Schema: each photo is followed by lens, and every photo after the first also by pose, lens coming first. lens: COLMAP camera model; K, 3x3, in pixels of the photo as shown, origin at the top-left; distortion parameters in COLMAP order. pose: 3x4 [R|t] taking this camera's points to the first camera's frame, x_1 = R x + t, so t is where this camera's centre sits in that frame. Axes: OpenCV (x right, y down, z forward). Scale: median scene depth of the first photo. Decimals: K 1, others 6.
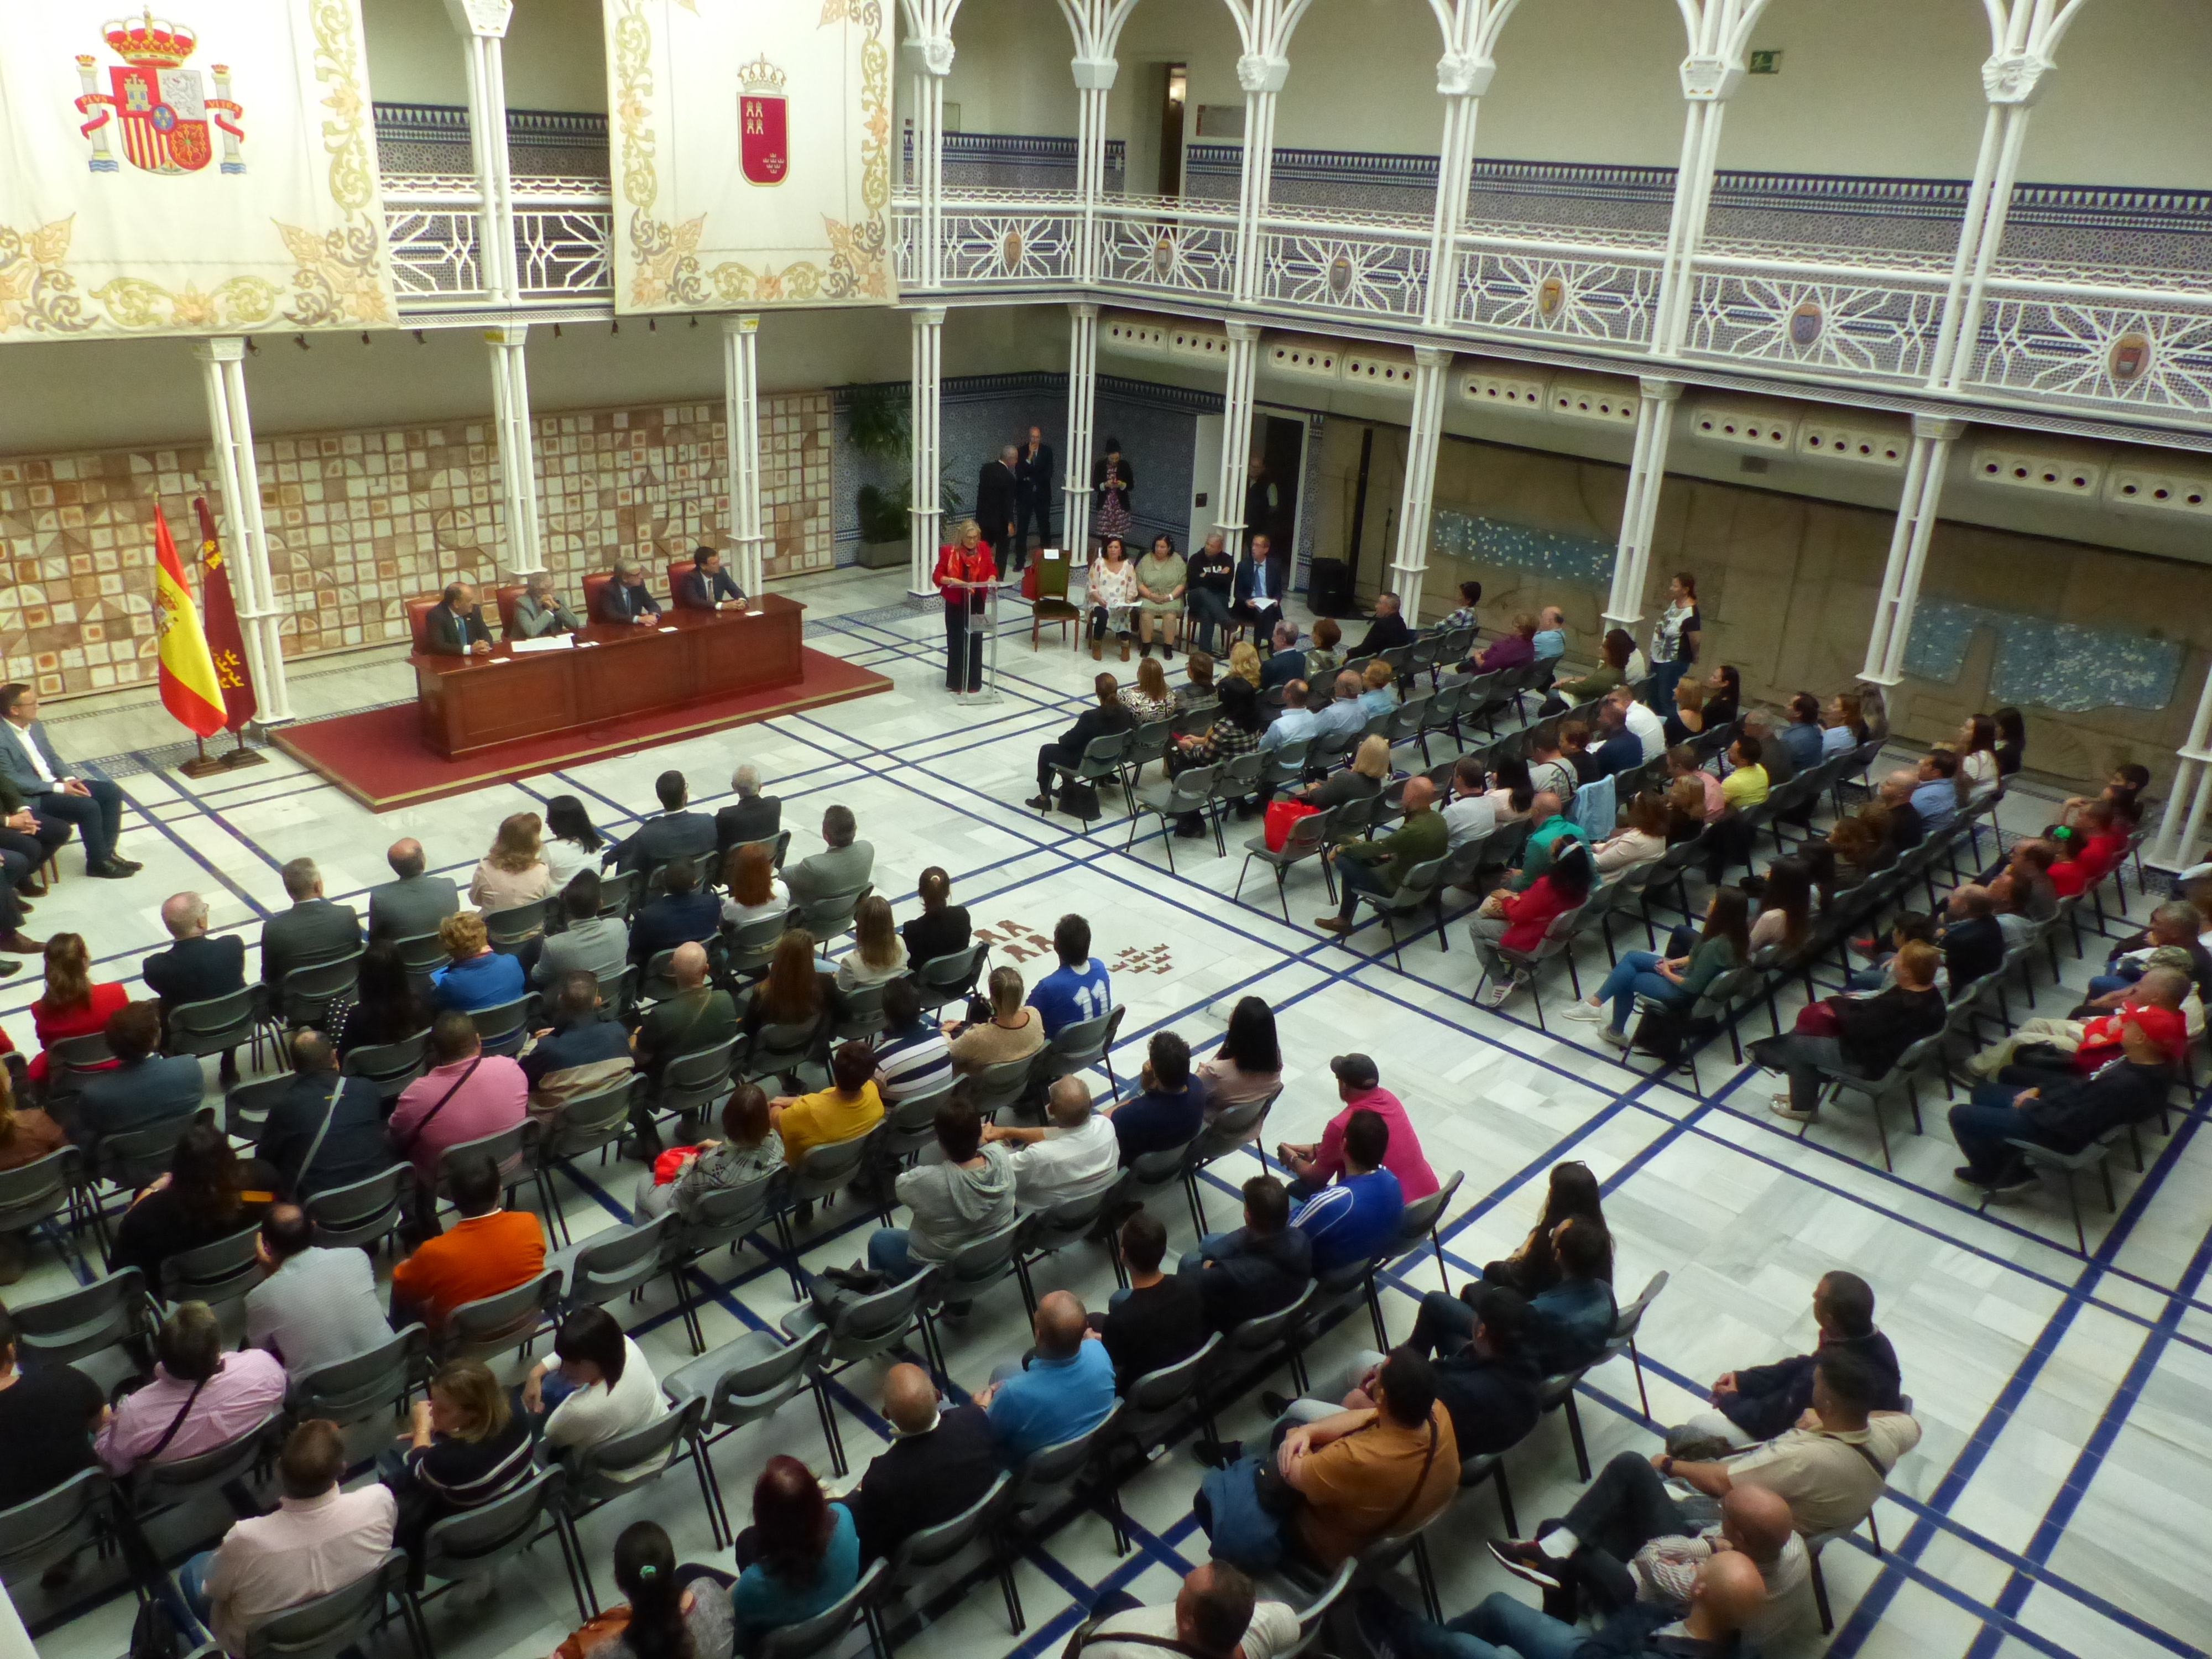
lens RADIAL K [[1676.9, 0, 1098.3], [0, 1676.9, 826.3], [0, 0, 1]] dist [0.003949, 0.007961]
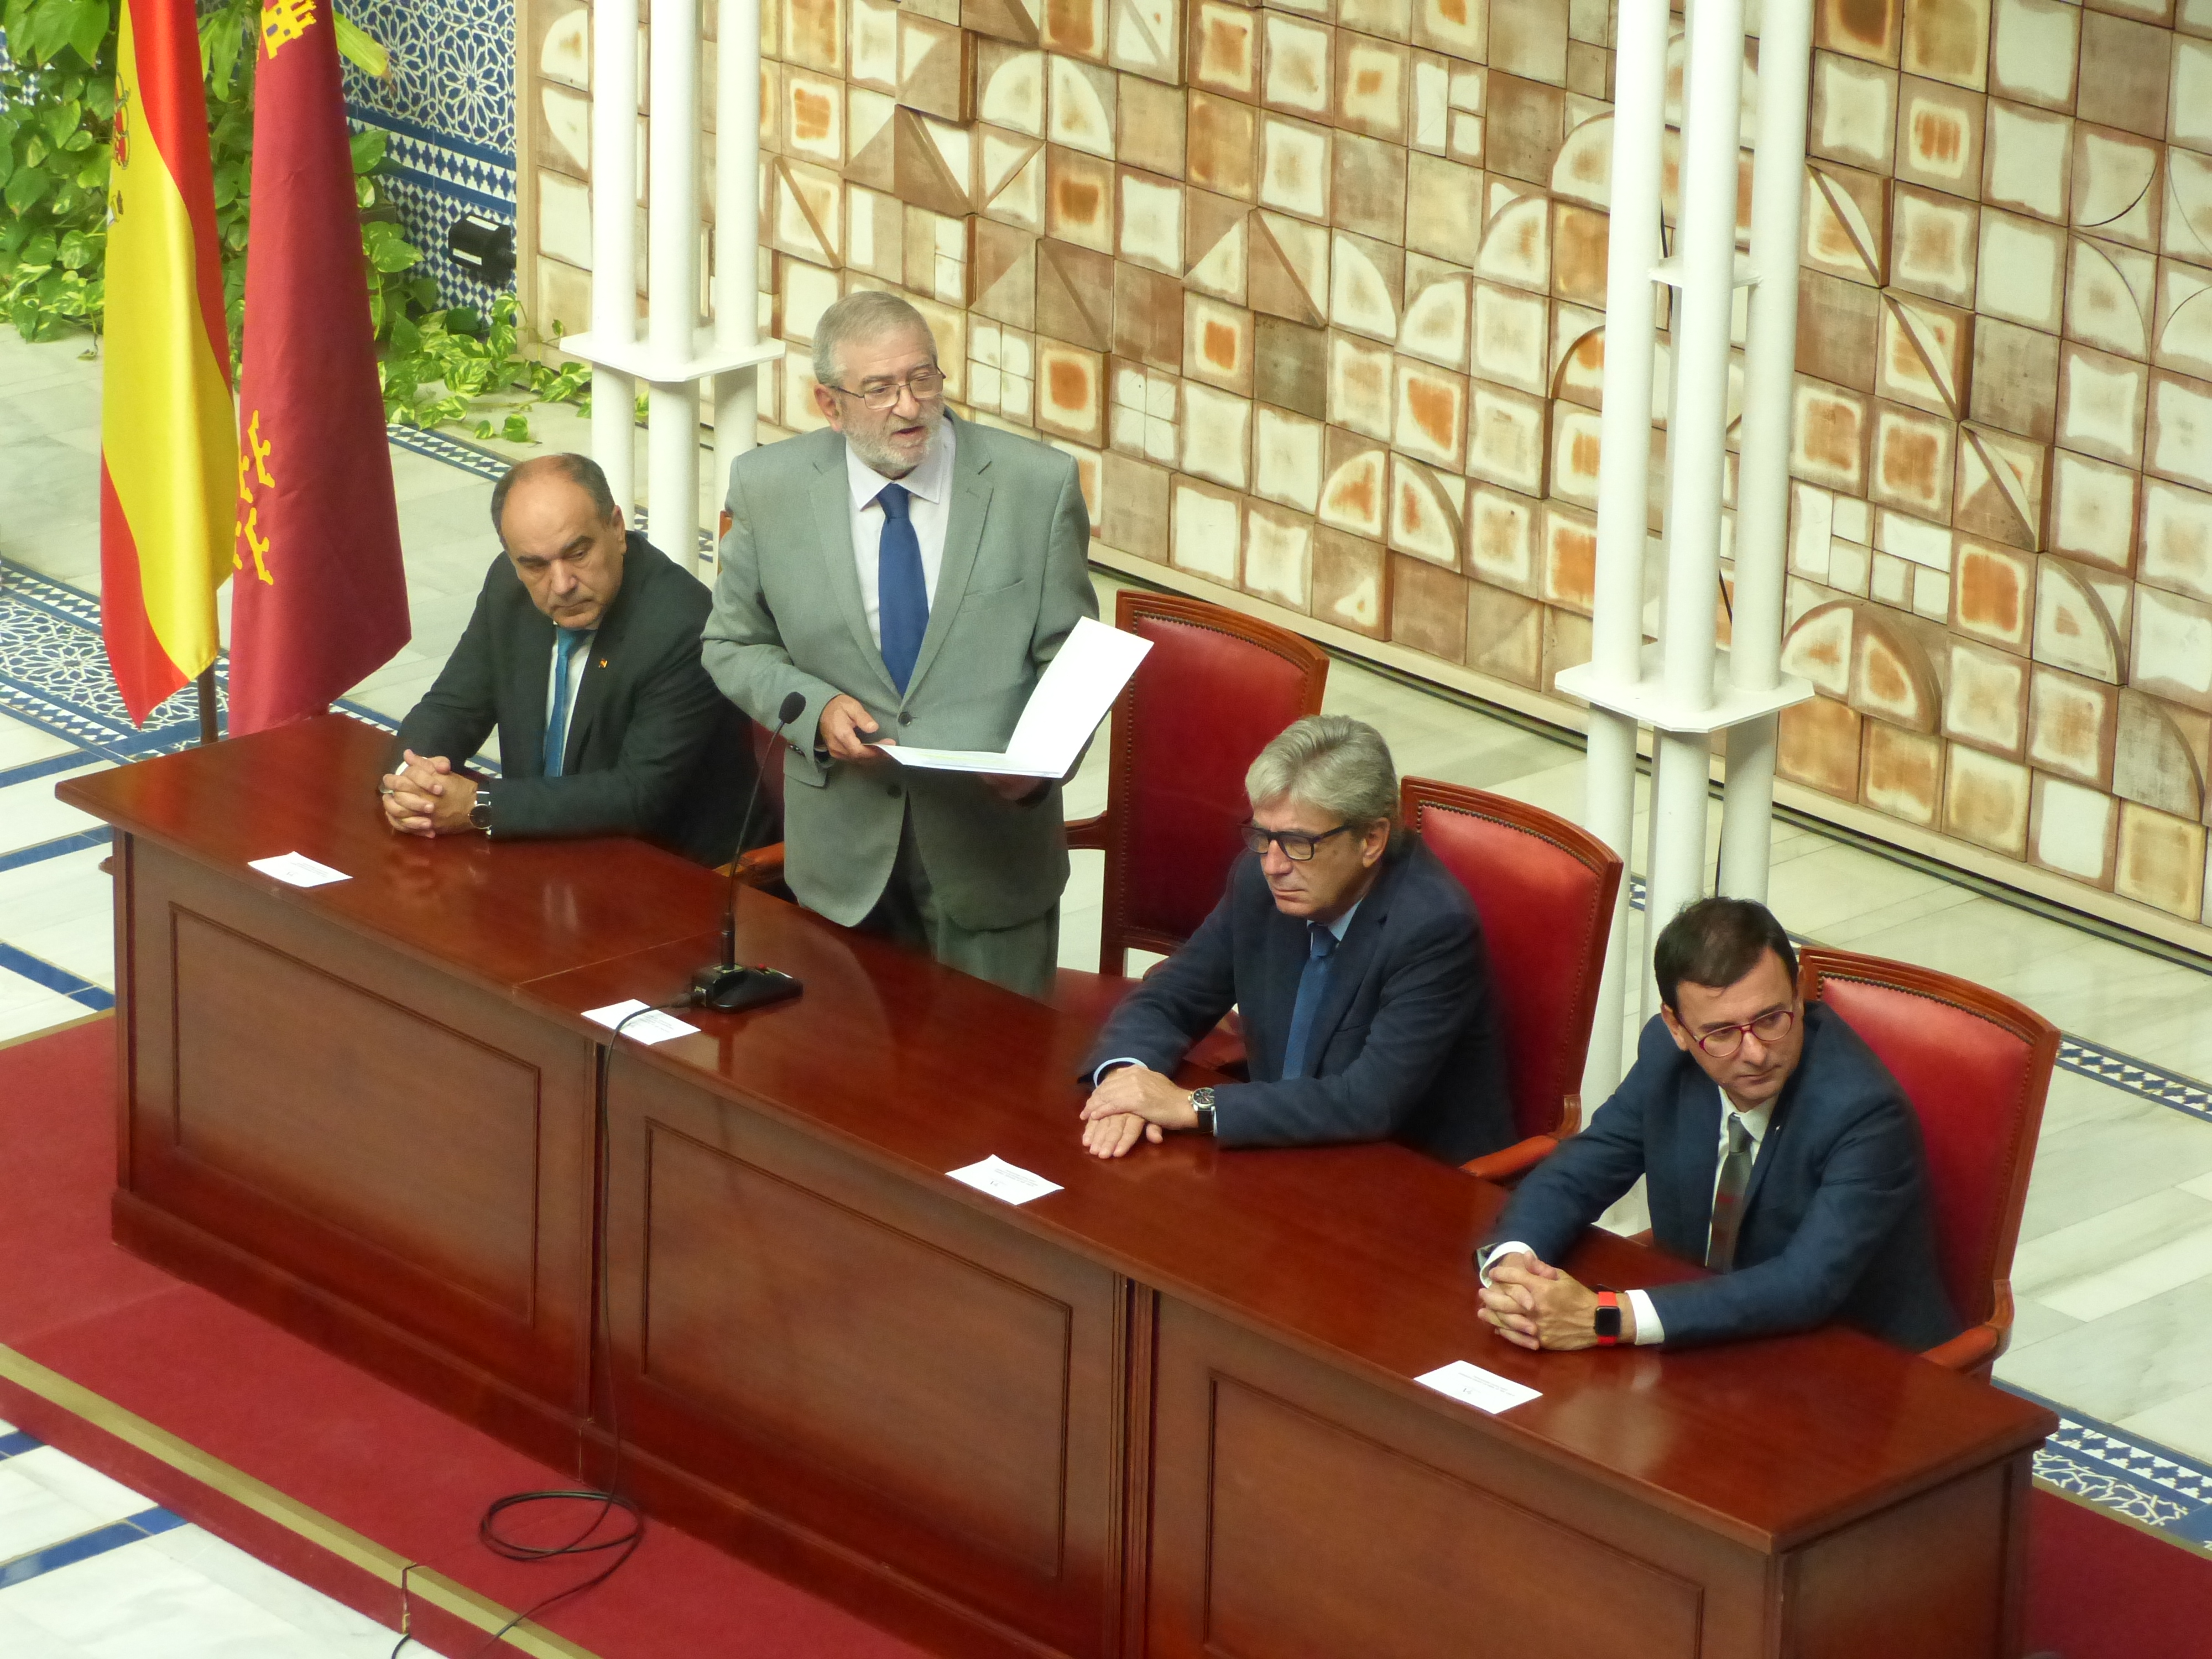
lens RADIAL K [[7756.9, 0, 1104.7], [0, 7756.9, 826.4], [0, 0, 1]] dist [0.062189, 0.000000]
pose [[-0.051205, 0.301527, -0.952082, 0.395268], [-0.397771, 0.868294, 0.296384, -0.336936], [0.916055, 0.393887, 0.075477, 0.860688]]
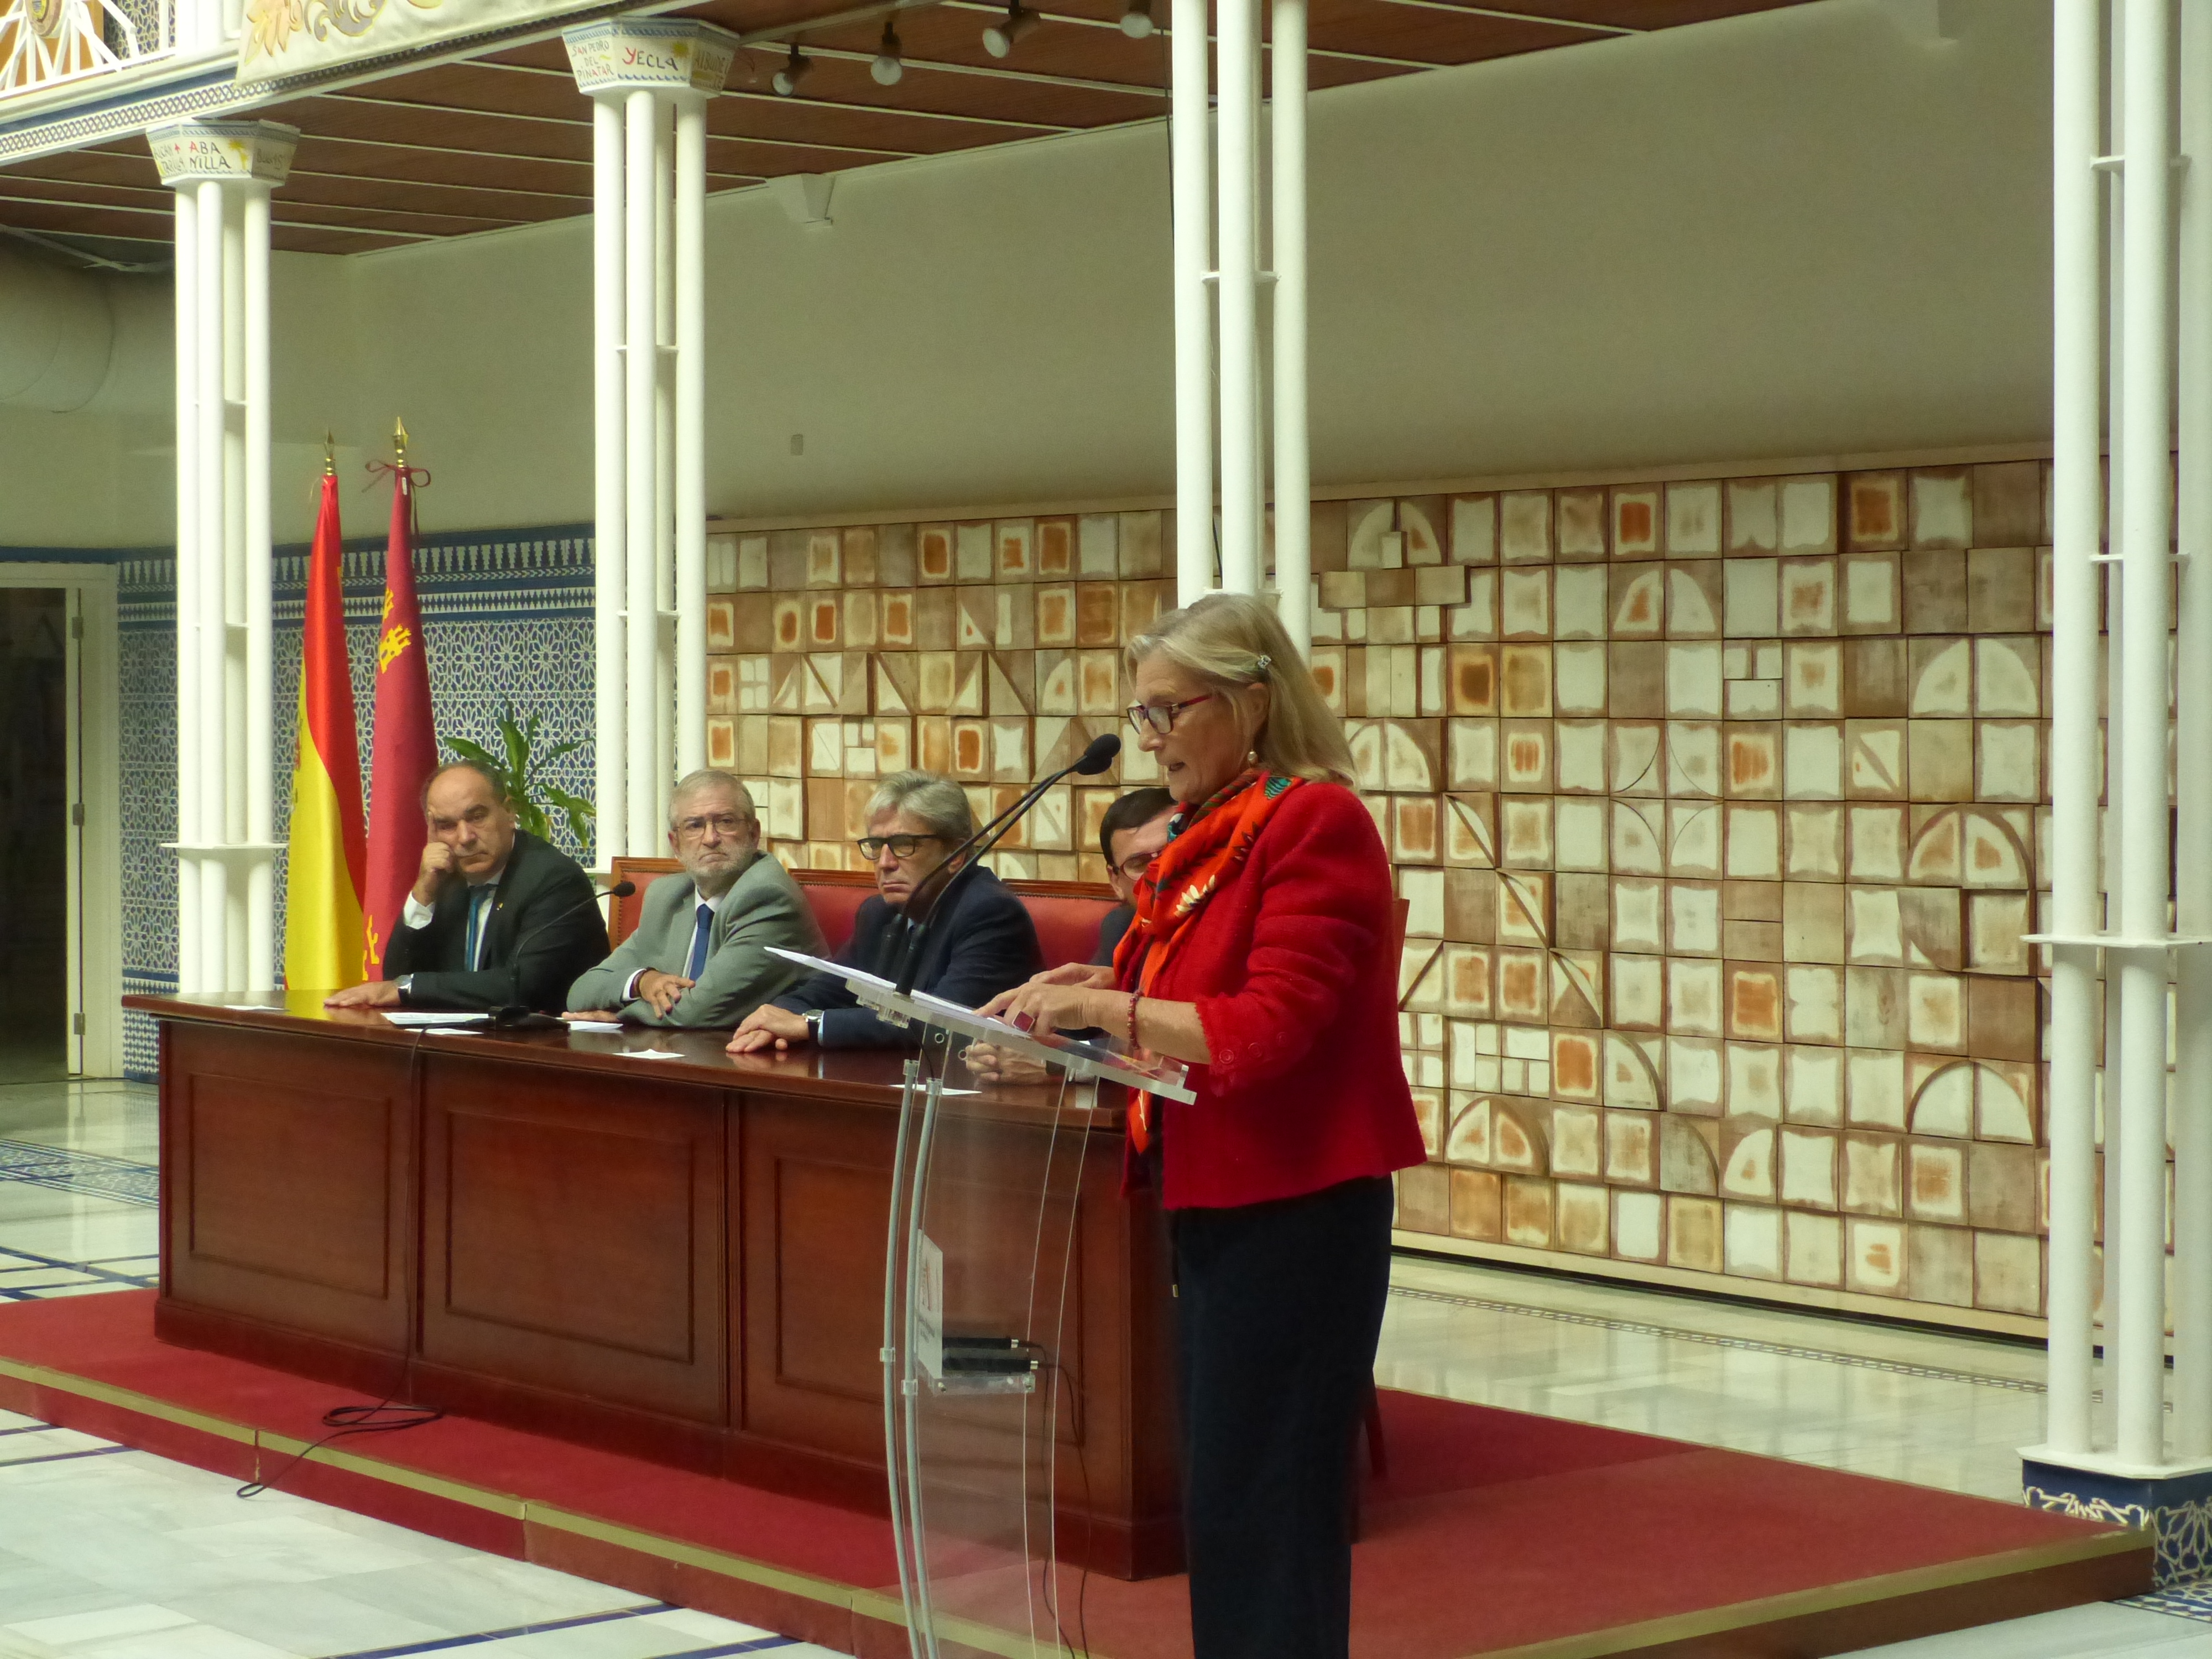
lens RADIAL K [[4517.0, 0, 1113.9], [0, 4517.0, 833.5], [0, 0, 1]] dist [0.072985, 0.000000]
pose [[-0.140509, -0.014695, -0.989970, 0.286070], [-0.374572, 0.926360, 0.039413, -0.173485], [0.916490, 0.376353, -0.135666, 1.027163]]
